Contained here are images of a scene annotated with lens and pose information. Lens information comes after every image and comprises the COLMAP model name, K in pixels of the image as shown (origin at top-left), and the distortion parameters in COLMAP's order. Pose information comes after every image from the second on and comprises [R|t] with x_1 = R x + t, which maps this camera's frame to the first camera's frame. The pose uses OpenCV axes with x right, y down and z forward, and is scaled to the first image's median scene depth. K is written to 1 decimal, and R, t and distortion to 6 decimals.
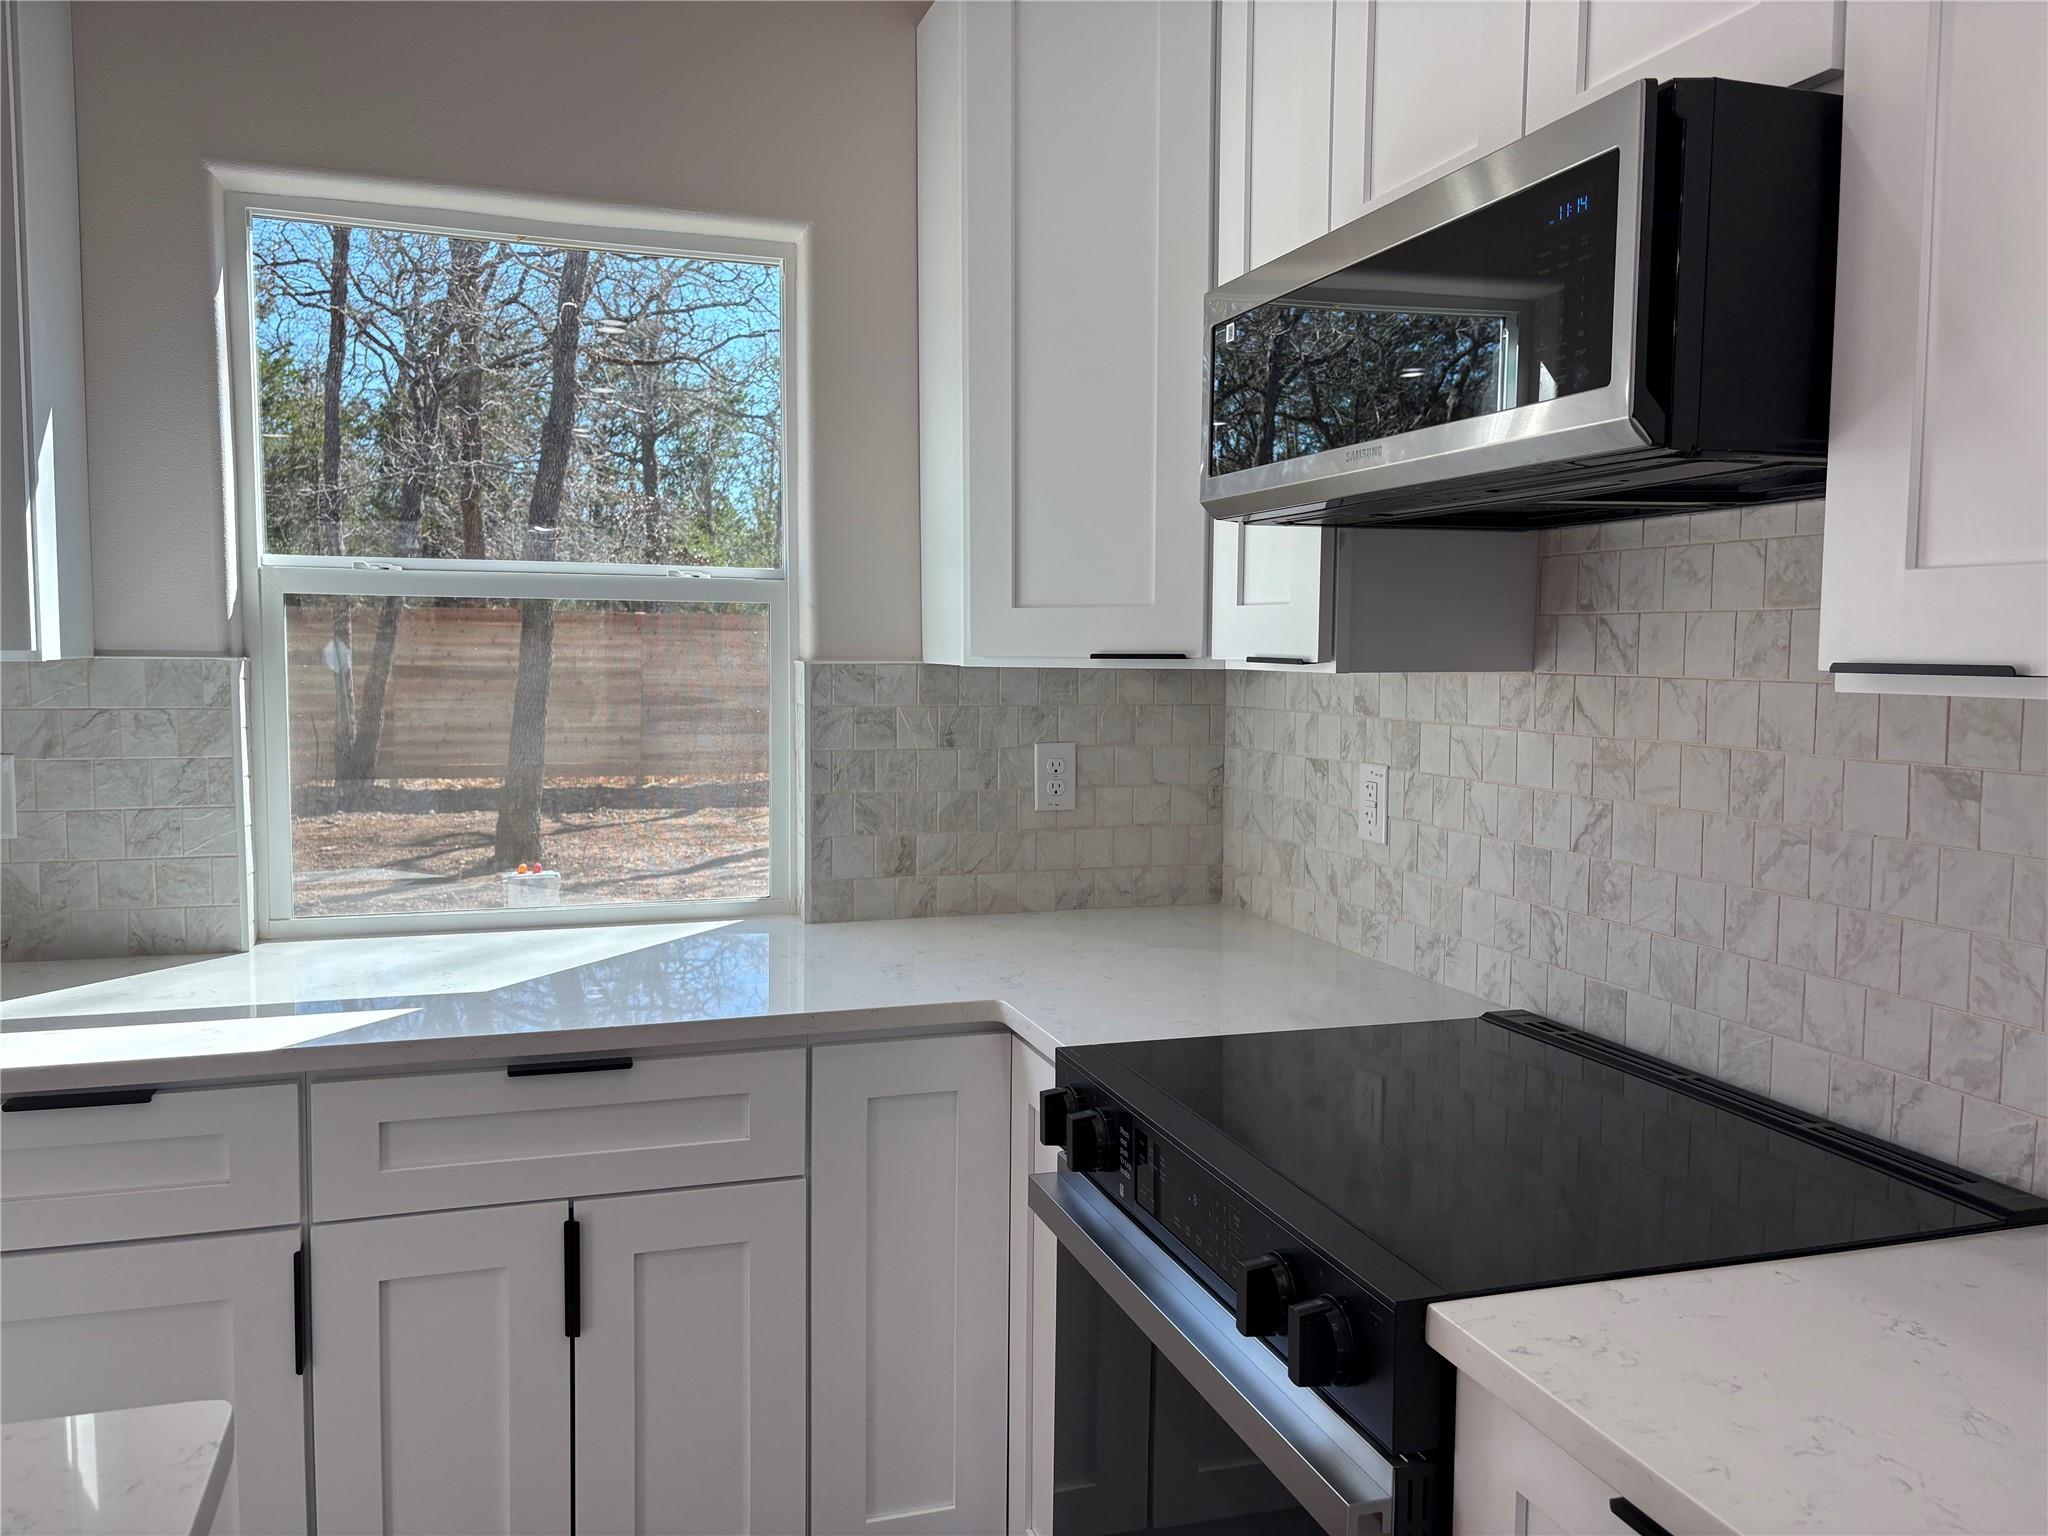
lens RADIAL K [[1585.8, 0, 971.9], [0, 1585.8, 738.7], [0, 0, 1]] dist [0.109039, -0.160286]
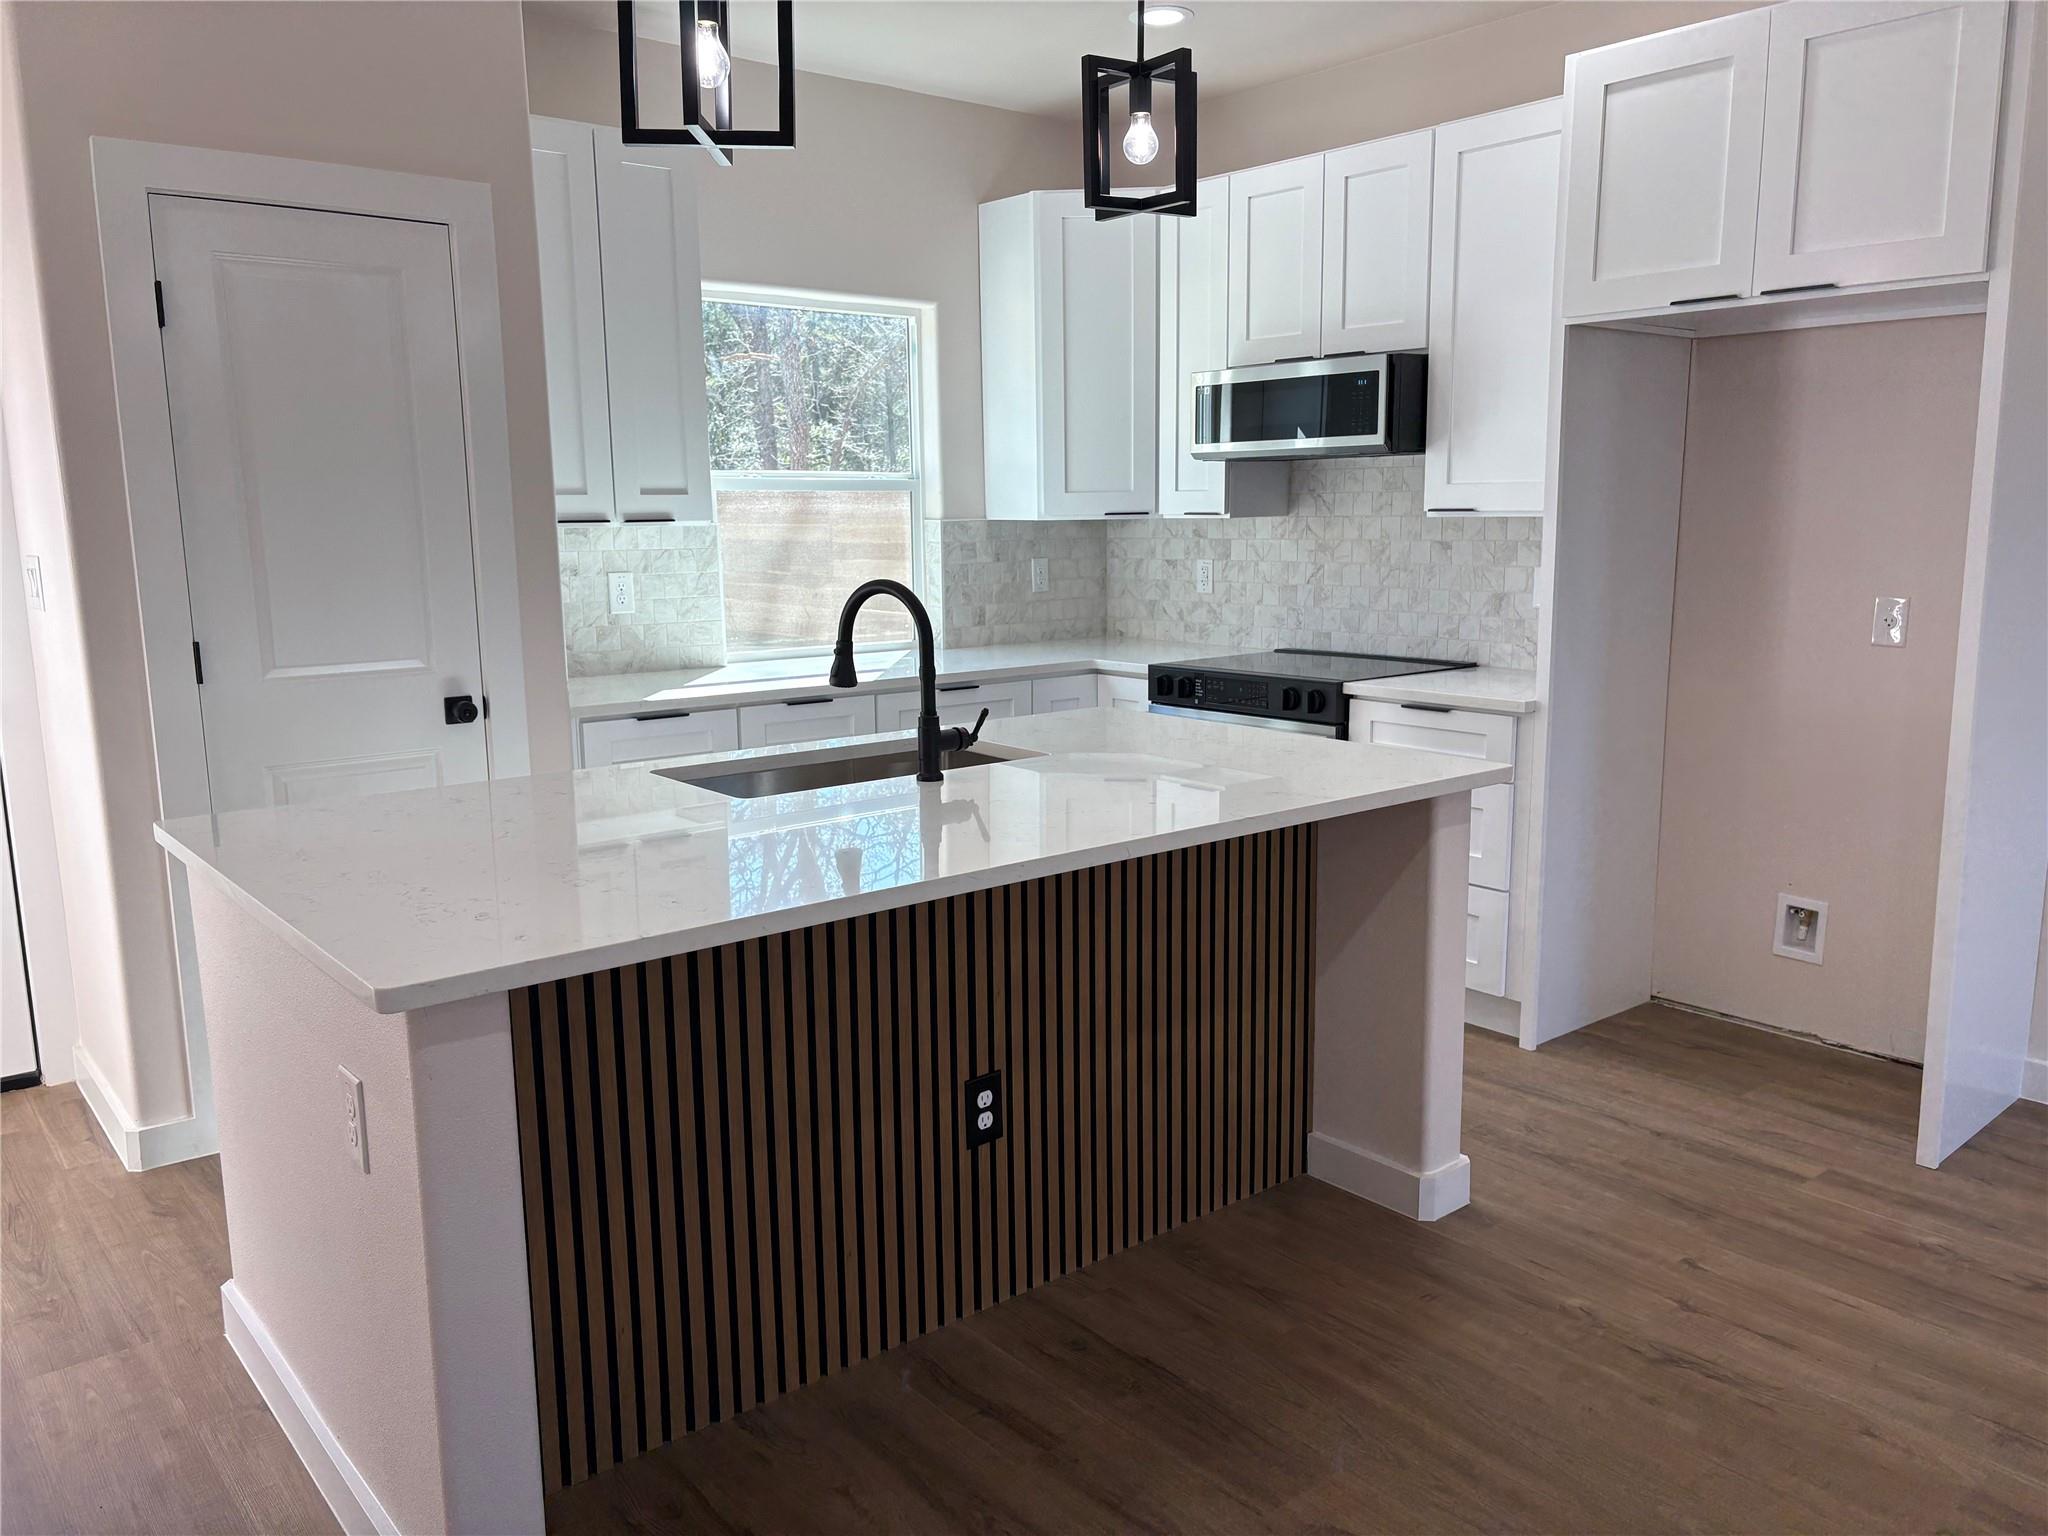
lens RADIAL K [[1571.3, 0, 1029.0], [0, 1571.3, 762.8], [0, 0, 1]] dist [0.116340, -0.000081]
pose [[0.924894, -0.078990, 0.371930, -0.890672], [0.040490, 0.993082, 0.110222, 0.048888], [-0.378064, -0.086885, 0.921694, -1.071455]]
